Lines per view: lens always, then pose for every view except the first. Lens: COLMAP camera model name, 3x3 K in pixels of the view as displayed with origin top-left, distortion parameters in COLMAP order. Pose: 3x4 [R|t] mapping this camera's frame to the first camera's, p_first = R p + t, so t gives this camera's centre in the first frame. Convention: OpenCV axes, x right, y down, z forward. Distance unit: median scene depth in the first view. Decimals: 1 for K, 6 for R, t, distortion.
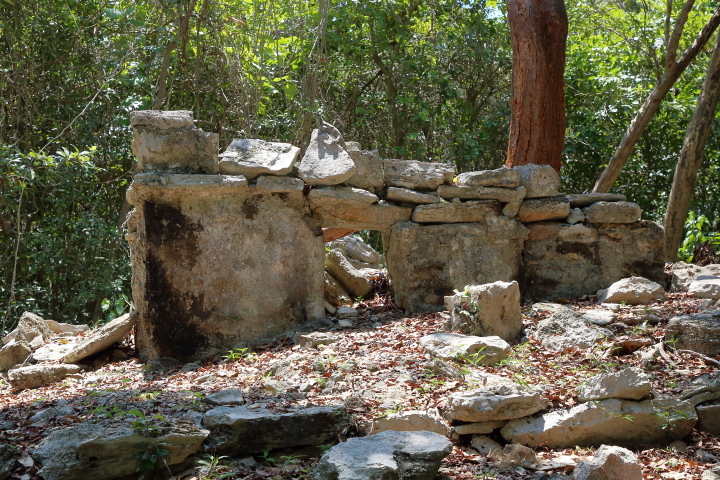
lens RADIAL K [[1014.5, 0, 360.0], [0, 1014.5, 240.0], [0, 0, 1]] dist [0.172790, 0.018645]
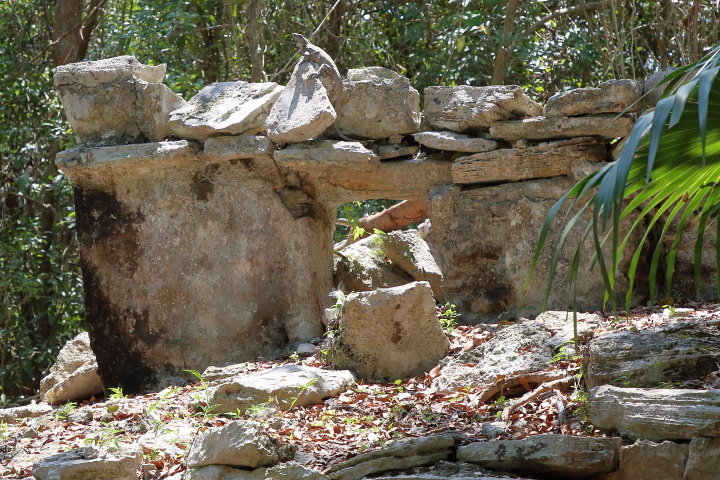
lens RADIAL K [[1797.2, 0, 360.0], [0, 1797.2, 240.0], [0, 0, 1]] dist [0.055628, 0.014333]
pose [[0.811212, -0.048163, -0.582765, 0.692514], [0.071091, 0.997333, 0.016535, -0.006299], [0.580414, -0.054843, 0.812472, 0.058088]]
